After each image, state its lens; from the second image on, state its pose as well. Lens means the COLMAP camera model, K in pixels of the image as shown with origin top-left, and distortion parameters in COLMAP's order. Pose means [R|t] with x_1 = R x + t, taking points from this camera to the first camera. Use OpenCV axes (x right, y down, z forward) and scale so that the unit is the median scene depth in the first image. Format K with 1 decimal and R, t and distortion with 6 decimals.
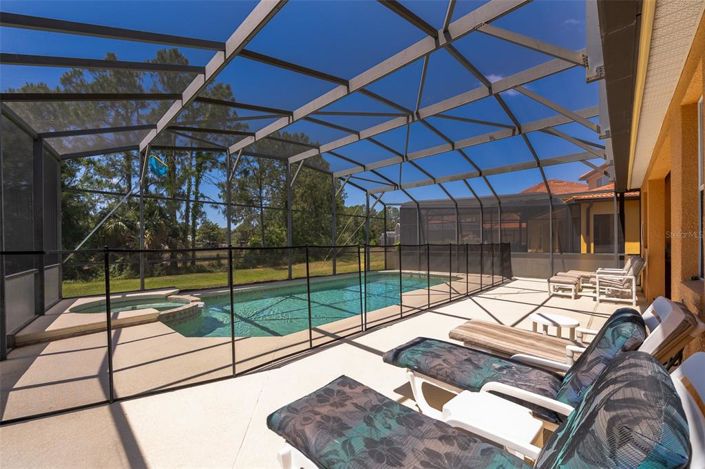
lens RADIAL K [[280.9, 0, 348.8], [0, 280.9, 233.9], [0, 0, 1]] dist [0.001090, 0.000242]
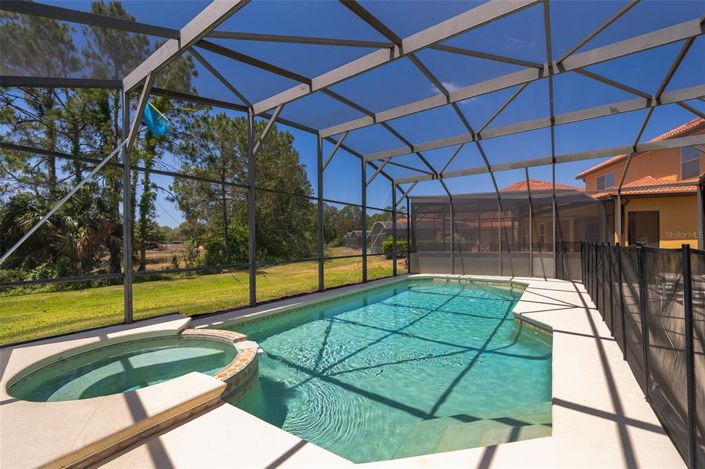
lens RADIAL K [[280.9, 0, 348.8], [0, 280.9, 233.9], [0, 0, 1]] dist [0.001090, 0.000242]
pose [[0.985440, 0.001819, 0.170015, -0.134844], [-0.001856, 0.999998, 0.000059, 0.004670], [-0.170014, -0.000374, 0.985442, 0.119061]]
